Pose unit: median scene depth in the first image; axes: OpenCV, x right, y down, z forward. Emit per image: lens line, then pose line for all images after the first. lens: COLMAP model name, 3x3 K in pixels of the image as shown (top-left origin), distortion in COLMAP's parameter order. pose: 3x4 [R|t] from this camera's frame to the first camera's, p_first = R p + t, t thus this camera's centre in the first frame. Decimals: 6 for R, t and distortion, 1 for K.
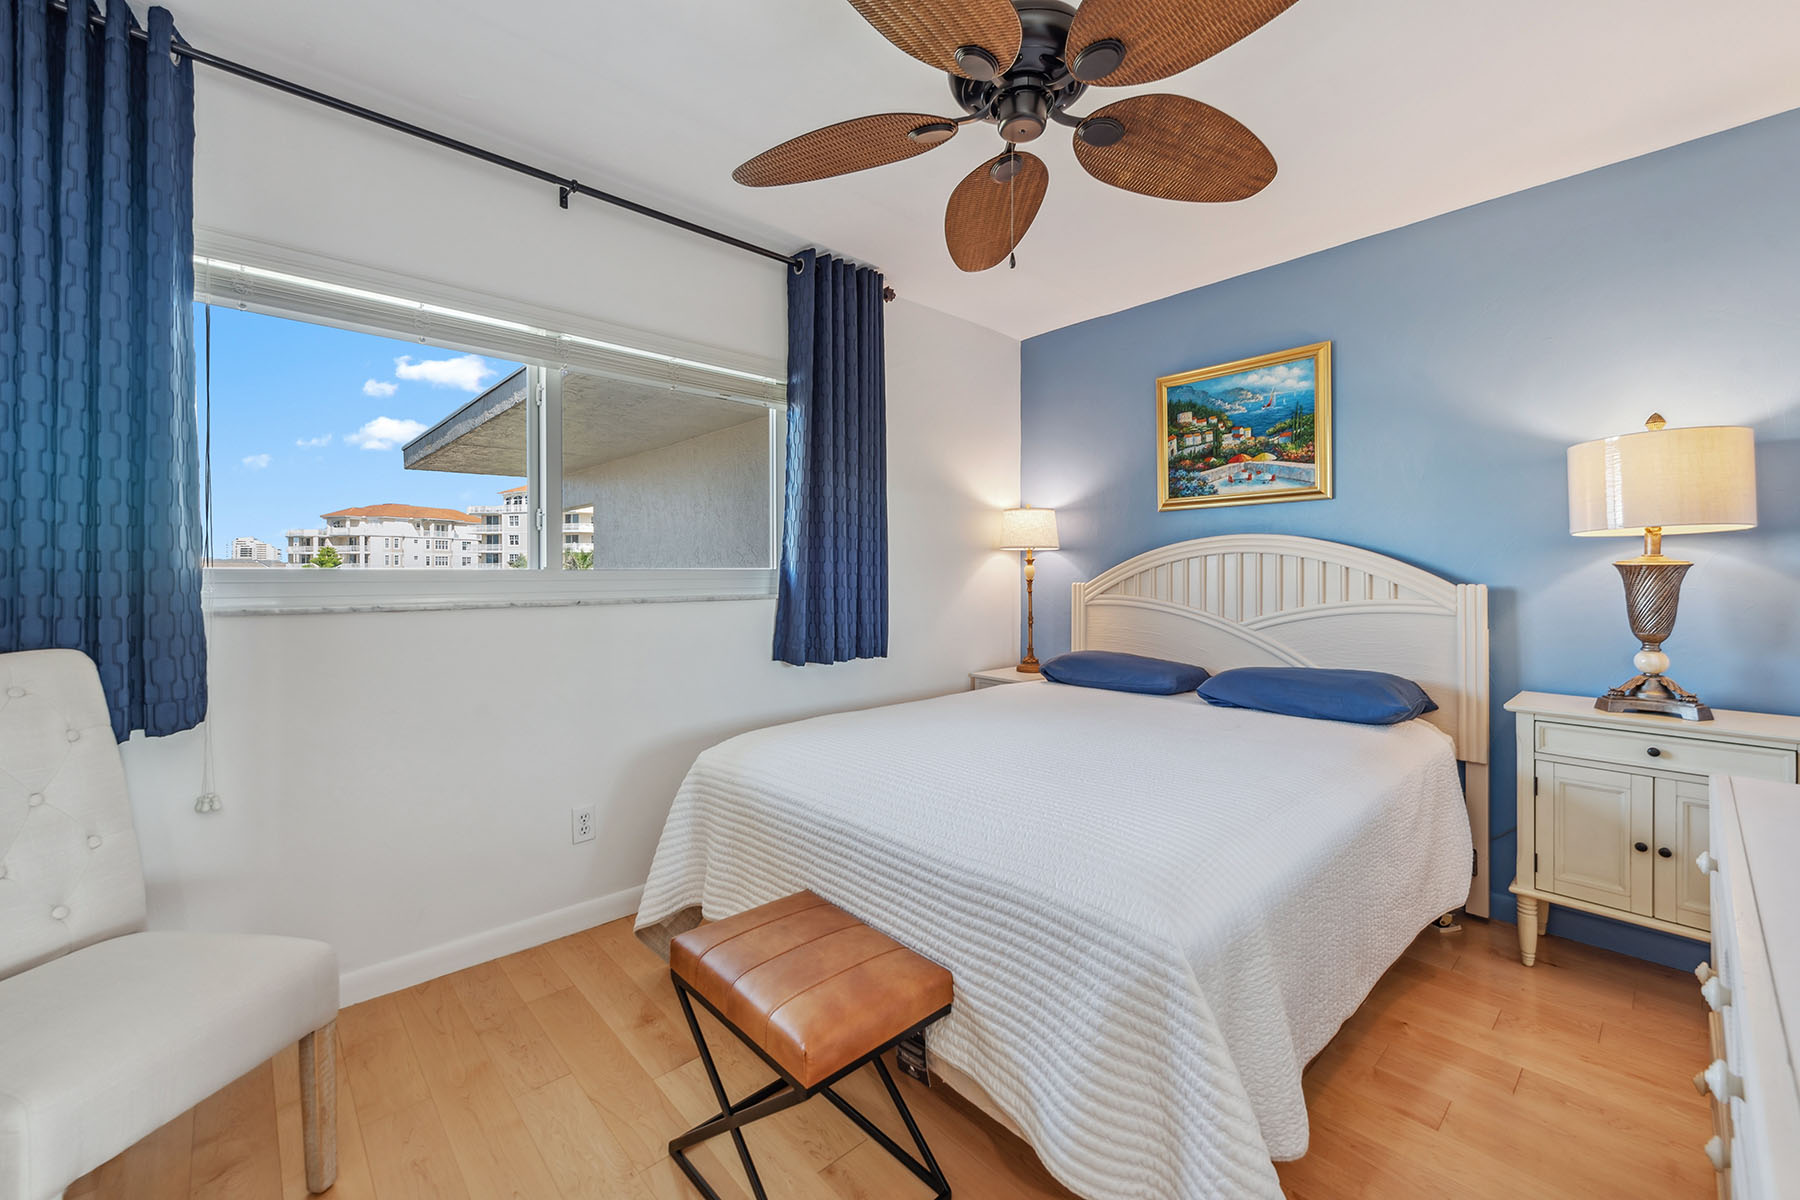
lens RADIAL K [[717.0, 0, 906.8], [0, 717.0, 592.2], [0, 0, 1]] dist [0.022162, -0.004499]
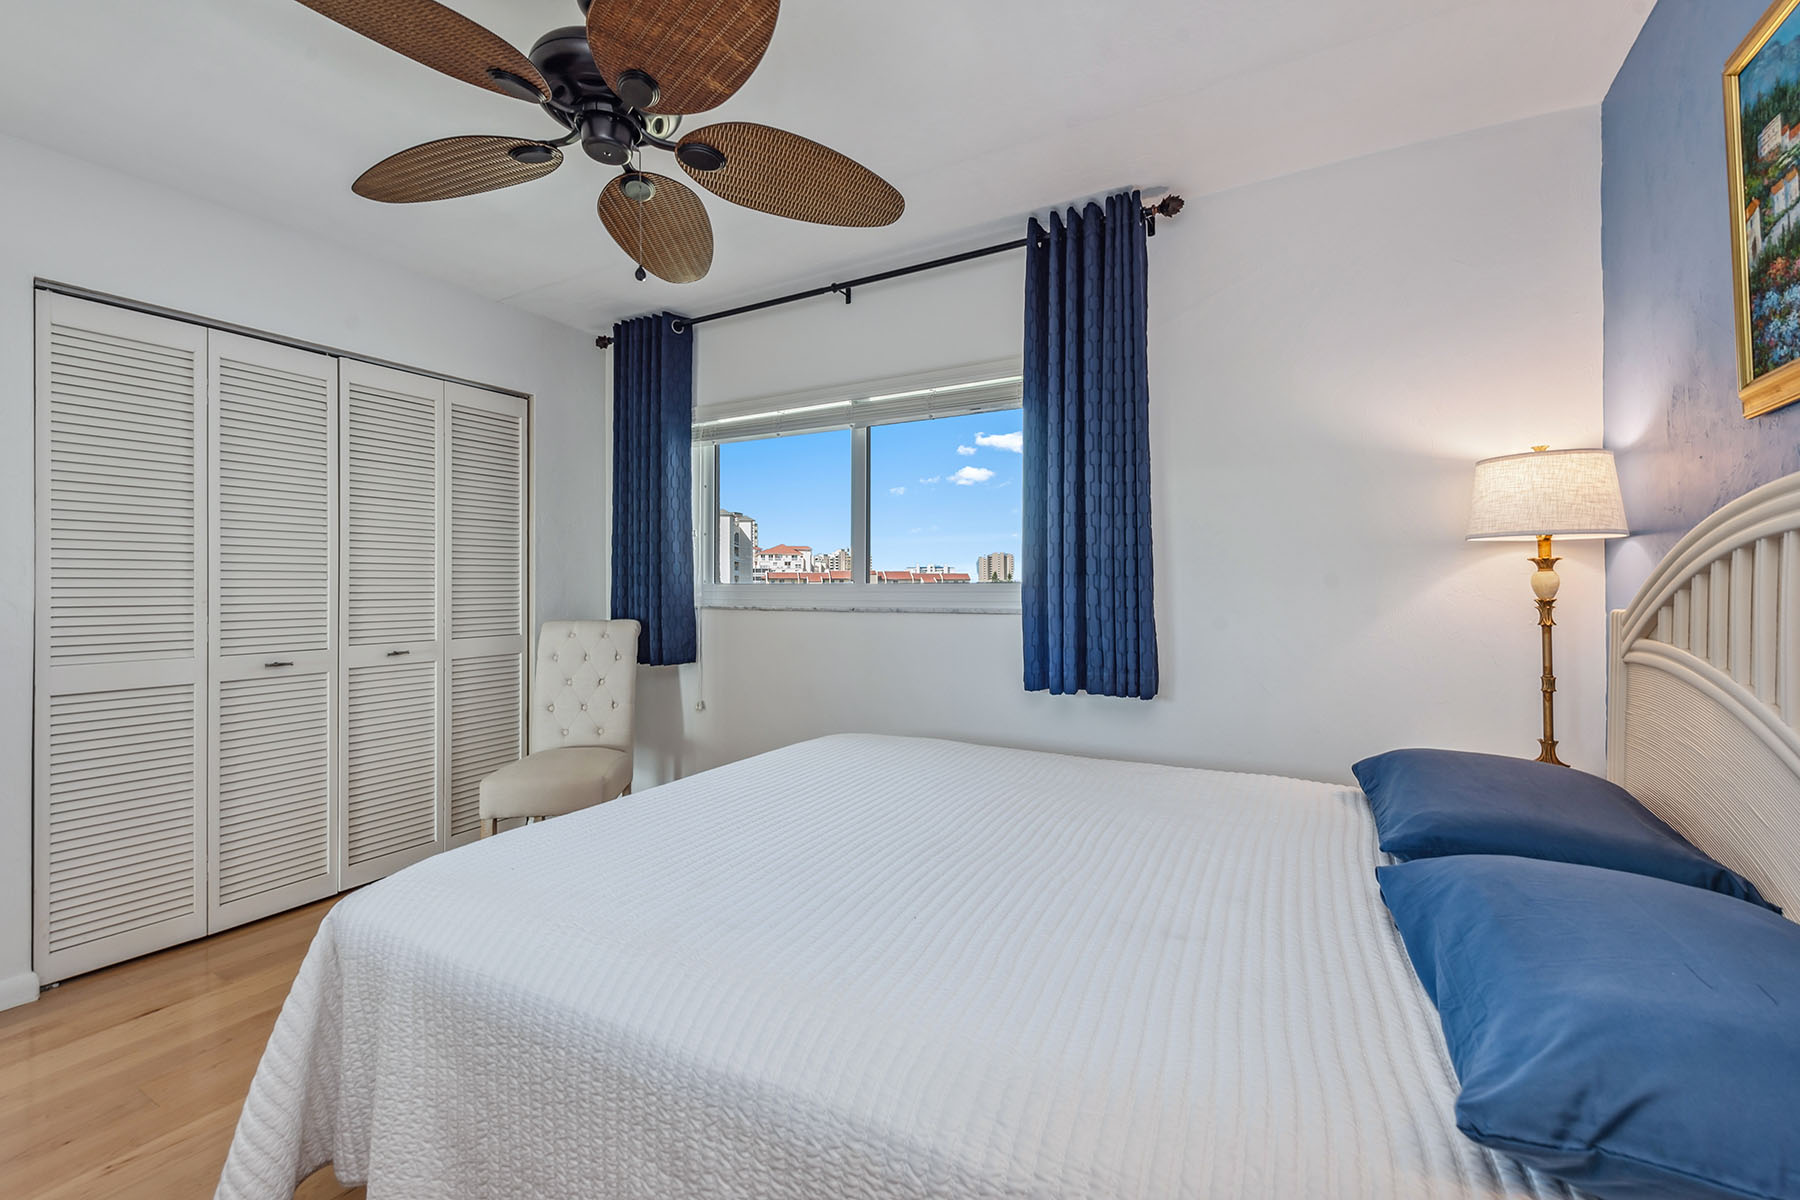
lens RADIAL K [[762.8, 0, 896.9], [0, 762.8, 587.6], [0, 0, 1]] dist [0.000688, 0.000252]
pose [[0.291193, 0.003470, -0.956658, 0.685566], [-0.027663, 0.999606, -0.004795, -0.015799], [0.956264, 0.027860, 0.291174, 0.556811]]
